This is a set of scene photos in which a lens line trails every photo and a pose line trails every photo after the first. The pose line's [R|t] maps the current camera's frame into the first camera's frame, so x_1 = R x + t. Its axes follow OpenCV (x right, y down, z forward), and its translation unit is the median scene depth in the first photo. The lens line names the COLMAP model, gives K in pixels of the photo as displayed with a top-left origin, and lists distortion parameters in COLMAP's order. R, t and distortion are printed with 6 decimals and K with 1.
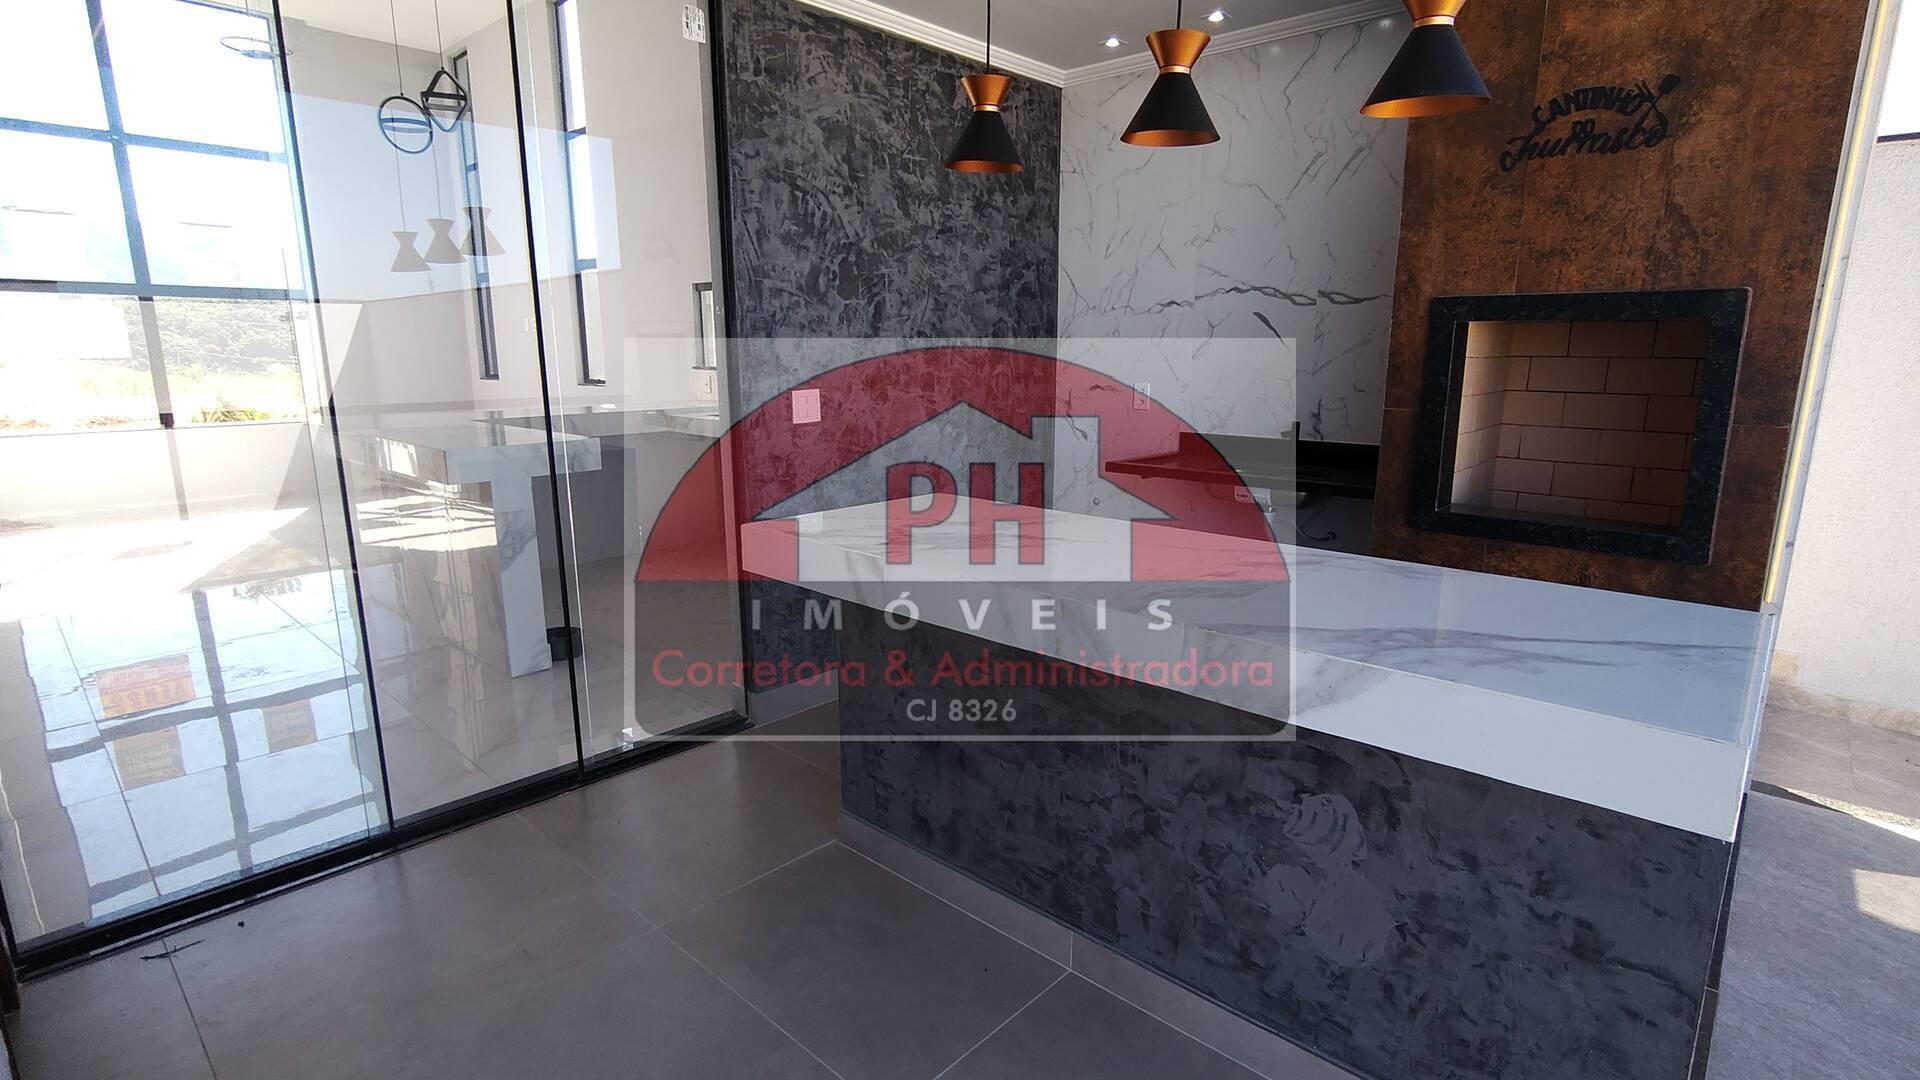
lens RADIAL K [[947.7, 0, 963.3], [0, 947.7, 564.6], [0, 0, 1]] dist [-0.005581, 0.002127]
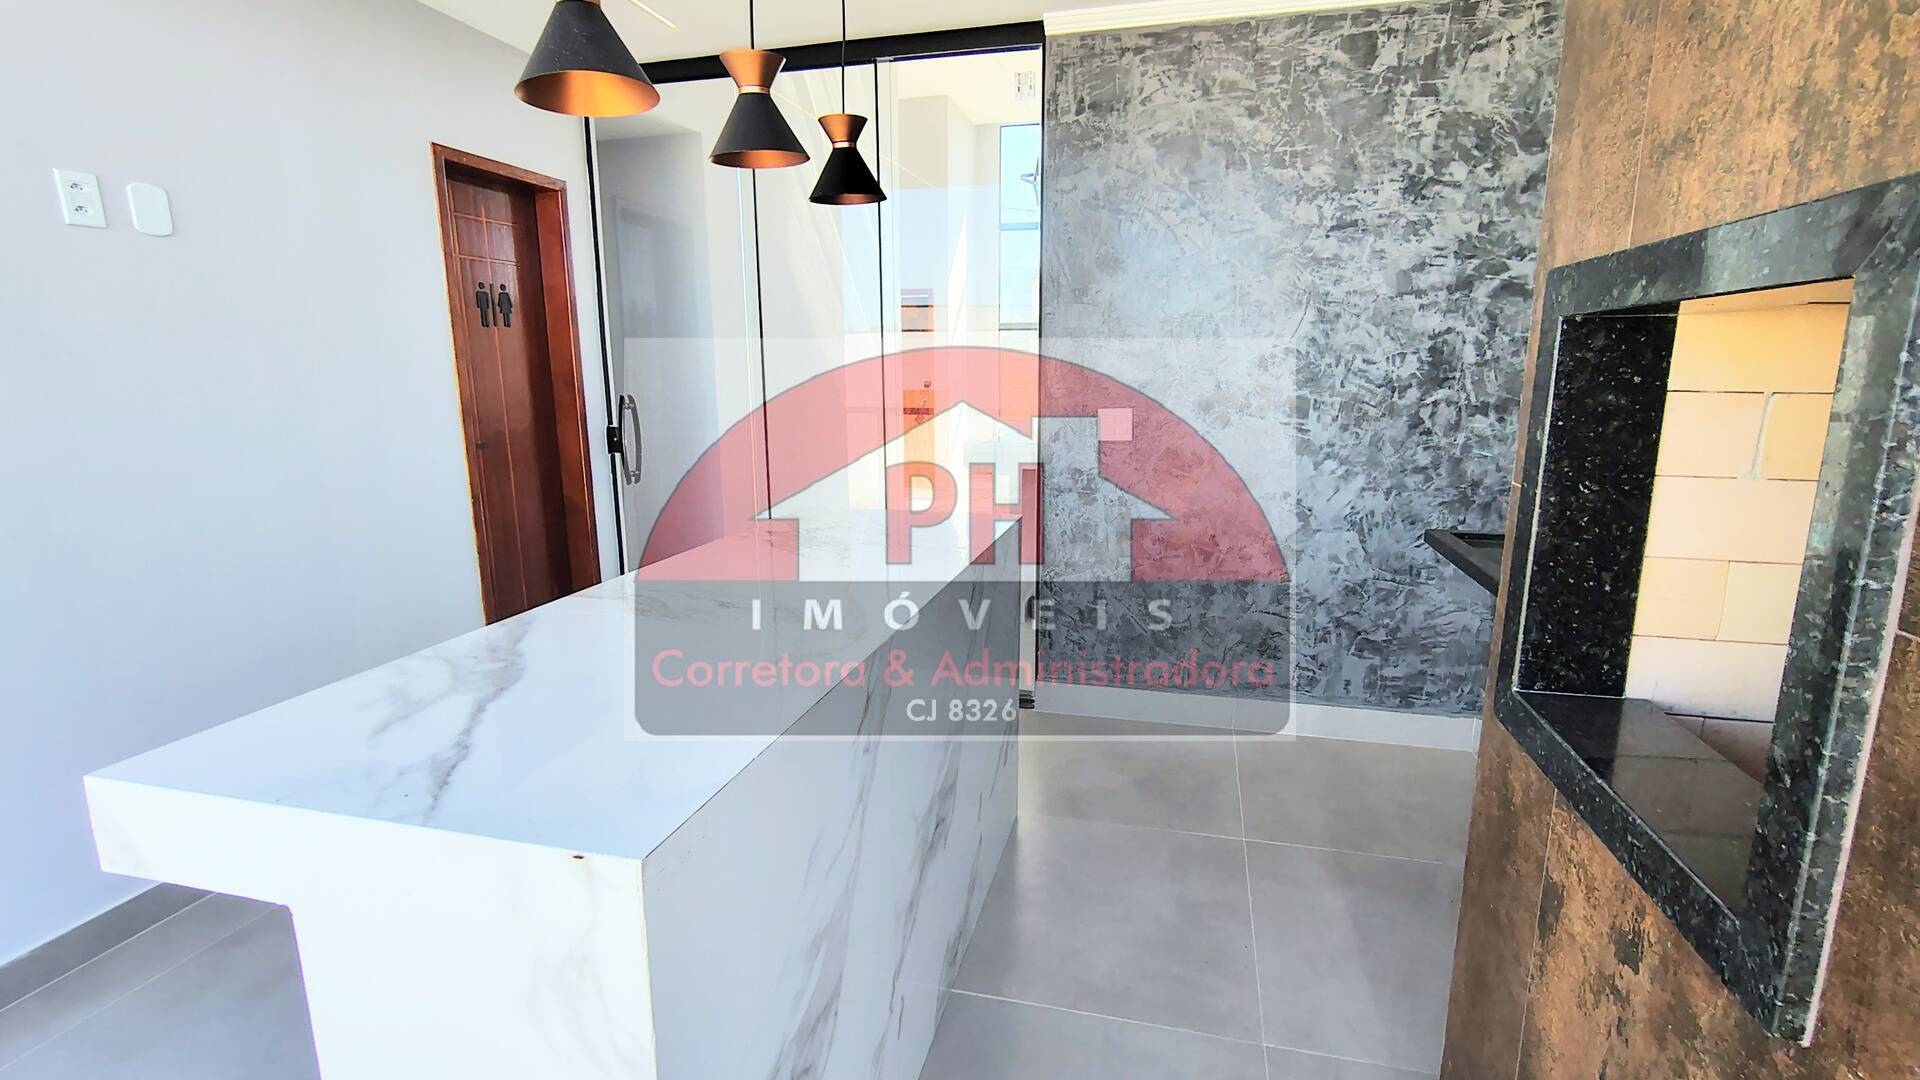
lens RADIAL K [[898.8, 0, 957.9], [0, 898.8, 556.2], [0, 0, 1]] dist [-0.004310, 0.003563]
pose [[0.454400, 0.184145, -0.871557, 0.608562], [-0.197277, 0.974908, 0.103128, -0.092680], [0.868678, 0.125077, 0.479326, 0.396266]]
